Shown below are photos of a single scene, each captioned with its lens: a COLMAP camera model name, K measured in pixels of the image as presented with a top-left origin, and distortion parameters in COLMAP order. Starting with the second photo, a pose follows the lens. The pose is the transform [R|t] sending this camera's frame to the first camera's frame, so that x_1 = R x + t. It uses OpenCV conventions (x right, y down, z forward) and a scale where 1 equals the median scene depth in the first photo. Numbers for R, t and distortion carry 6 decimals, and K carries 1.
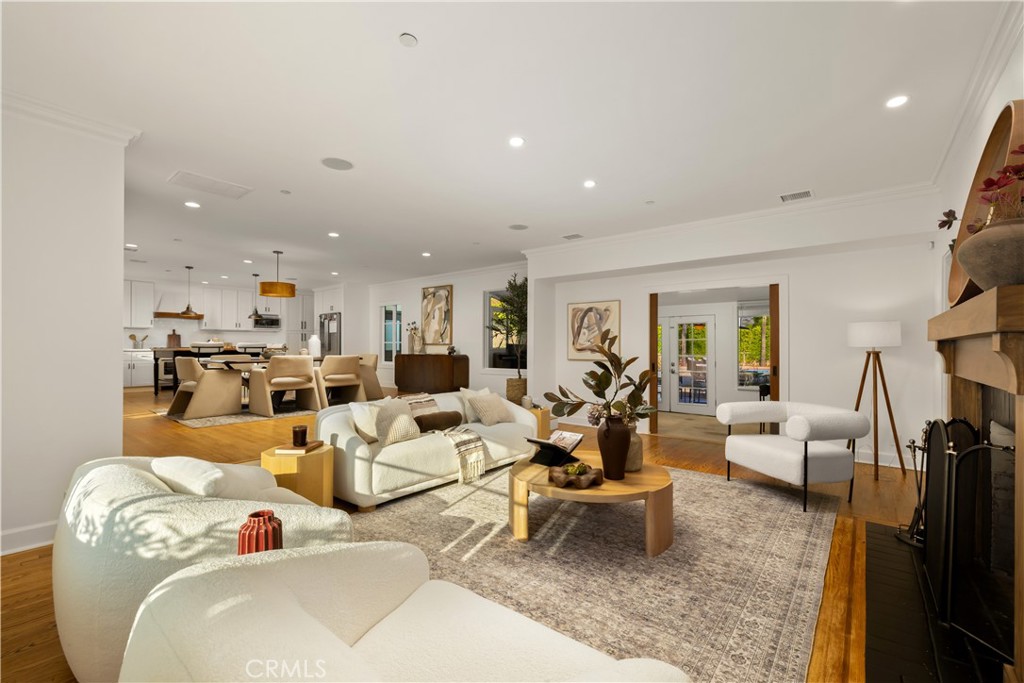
lens RADIAL K [[431.1, 0, 512.0], [0, 431.1, 341.5], [0, 0, 1]] dist [0.003532, 0.000381]
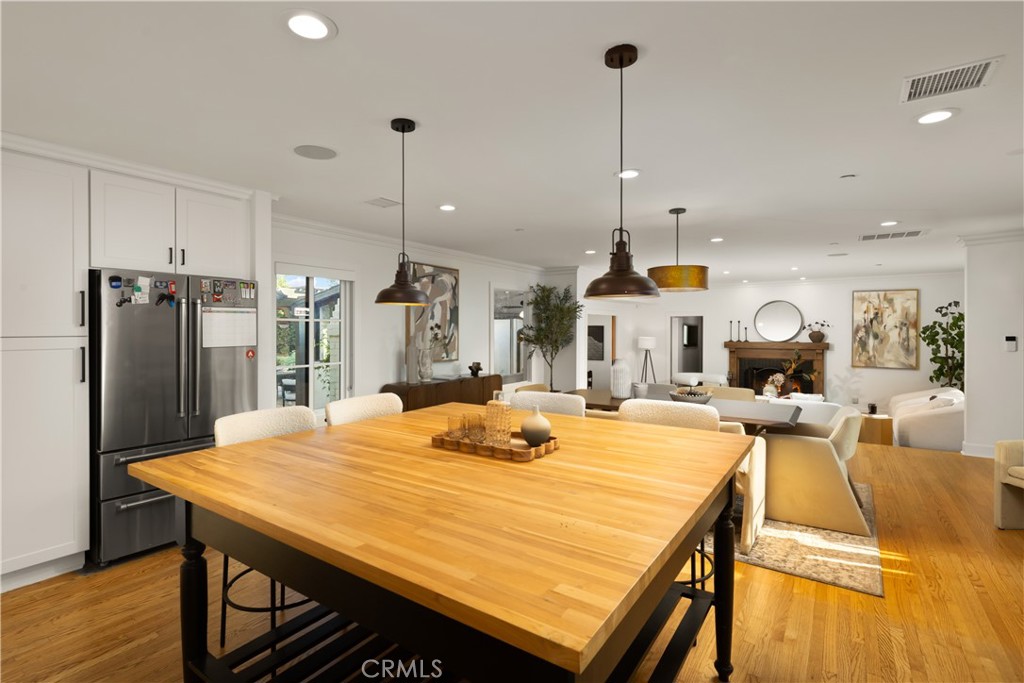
lens RADIAL K [[494.4, 0, 502.0], [0, 494.4, 336.1], [0, 0, 1]] dist [-0.000063, -0.000923]
pose [[-0.079062, -0.015693, 0.996746, -0.870446], [-0.011918, 0.999820, 0.014796, -0.040426], [-0.996798, -0.010709, -0.079235, 0.960087]]
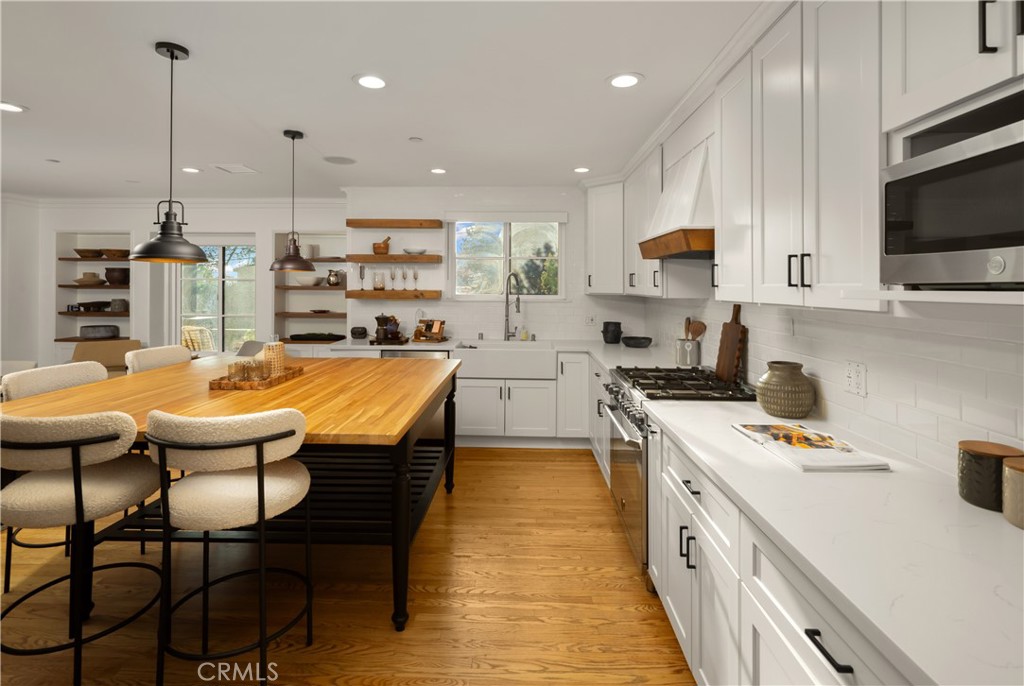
lens RADIAL K [[495.7, 0, 509.3], [0, 495.7, 284.6], [0, 0, 1]] dist [-0.000123, -0.000705]
pose [[-0.792179, -0.005556, -0.610264, -0.575239], [0.002973, 0.999912, -0.012962, -0.038563], [0.610282, -0.012083, -0.792092, 1.275211]]
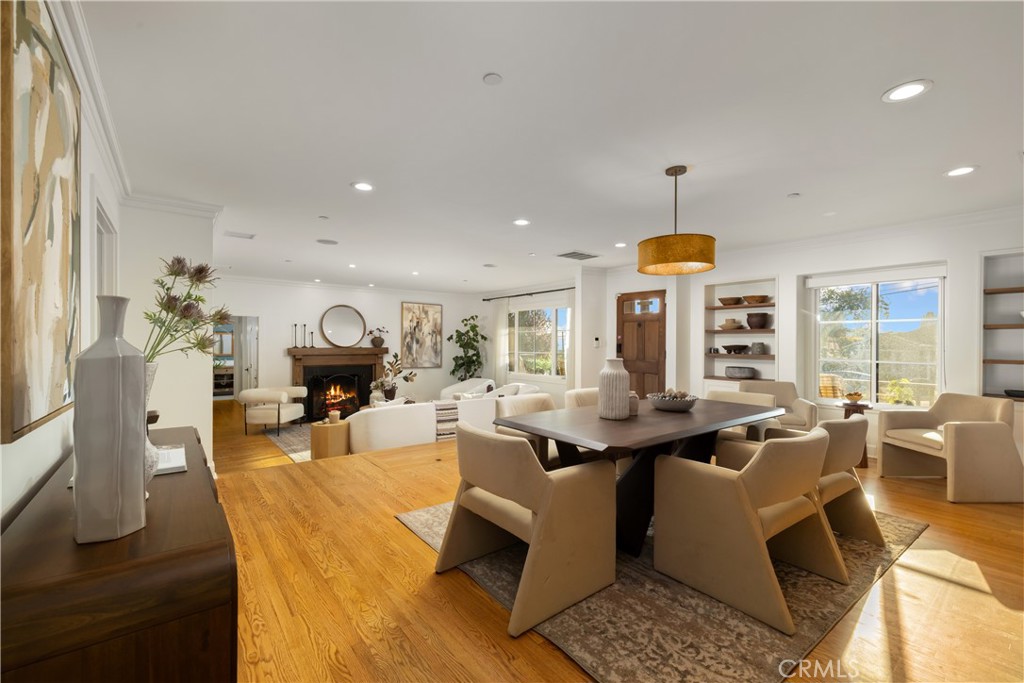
lens RADIAL K [[438.2, 0, 512.0], [0, 438.2, 341.5], [0, 0, 1]] dist [0.000578, 0.000090]
pose [[-0.973648, -0.004520, 0.228011, -0.366317], [-0.008400, 0.999836, -0.016051, -0.017768], [-0.227901, -0.017544, -0.973526, 1.112687]]
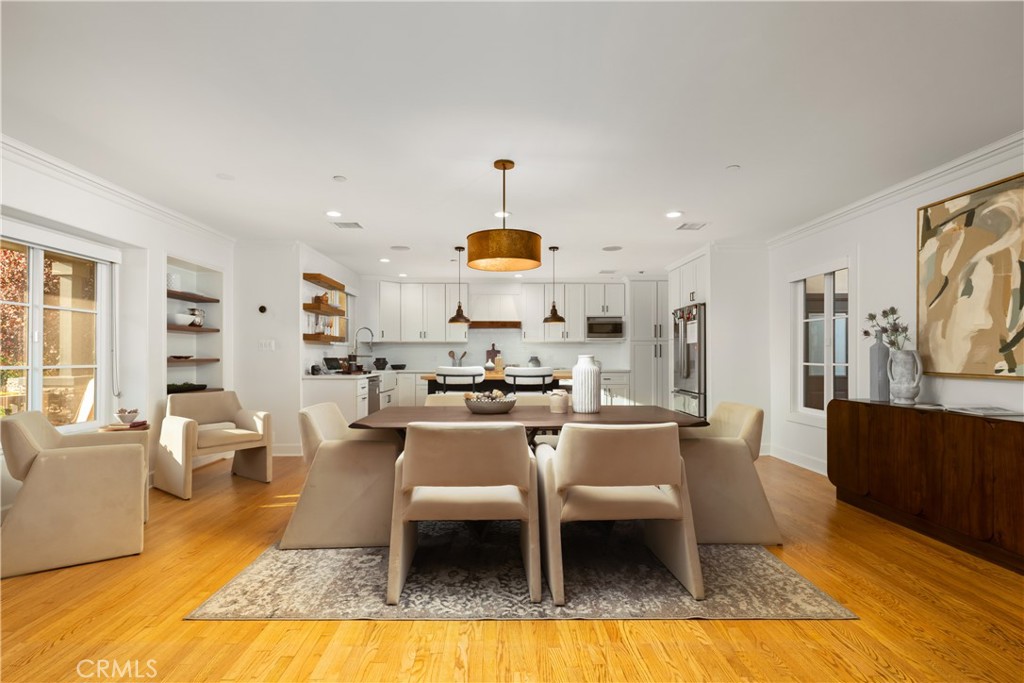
lens RADIAL K [[490.0, 0, 508.9], [0, 490.0, 354.6], [0, 0, 1]] dist [-0.001204, -0.000661]
pose [[0.650007, -0.002197, -0.759925, -0.129131], [0.009923, 0.999935, 0.005596, -0.014603], [0.759864, -0.011178, 0.649986, 0.518681]]
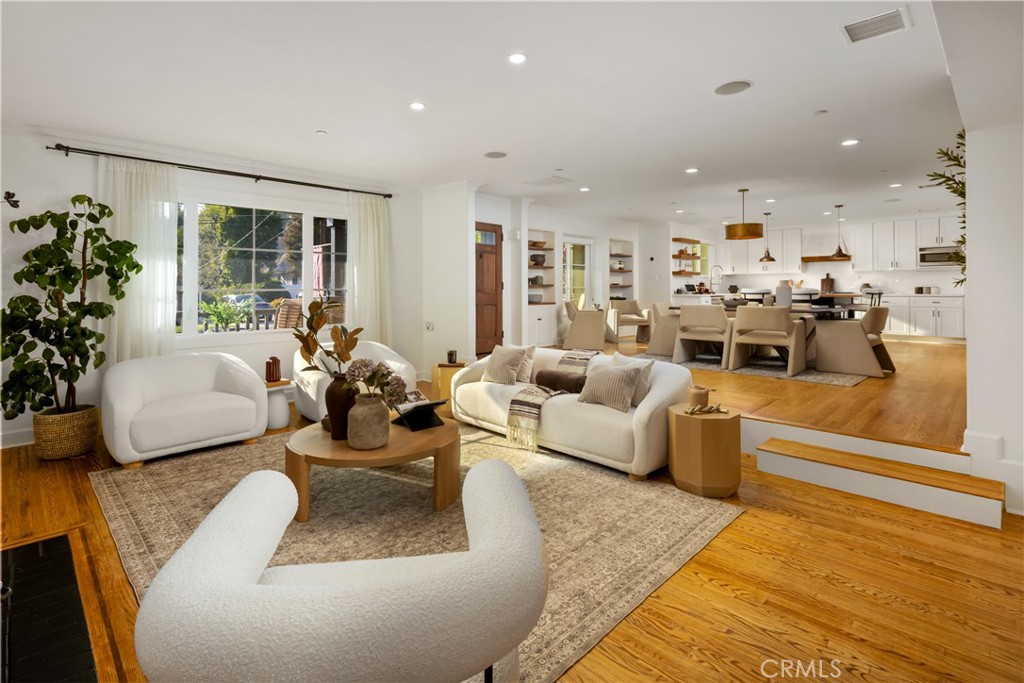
lens RADIAL K [[495.7, 0, 509.3], [0, 495.7, 283.1], [0, 0, 1]] dist [-0.000123, -0.000705]
pose [[-0.100479, -0.011411, -0.994874, 0.407584], [0.014920, 0.999805, -0.012974, -0.003379], [0.994827, -0.016147, -0.100289, 0.463933]]
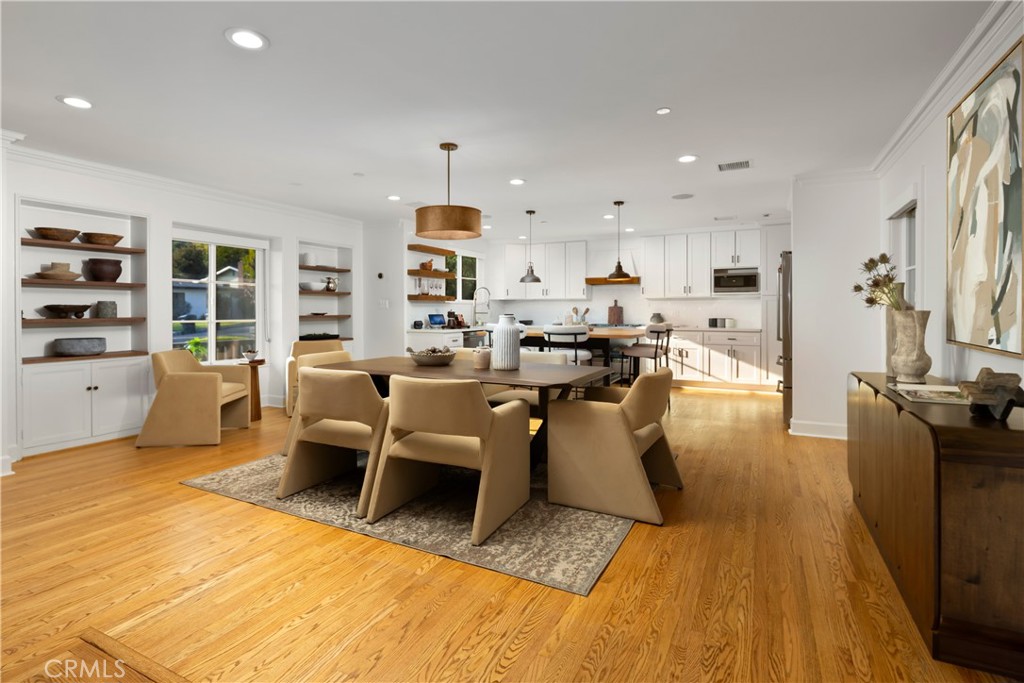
lens RADIAL K [[500.7, 0, 515.0], [0, 500.7, 310.8], [0, 0, 1]] dist [0.002910, -0.000079]
pose [[0.221180, 0.001367, -0.975232, 0.016813], [0.012983, 0.999906, 0.004346, -0.016743], [0.975147, -0.013623, 0.221141, 0.715782]]
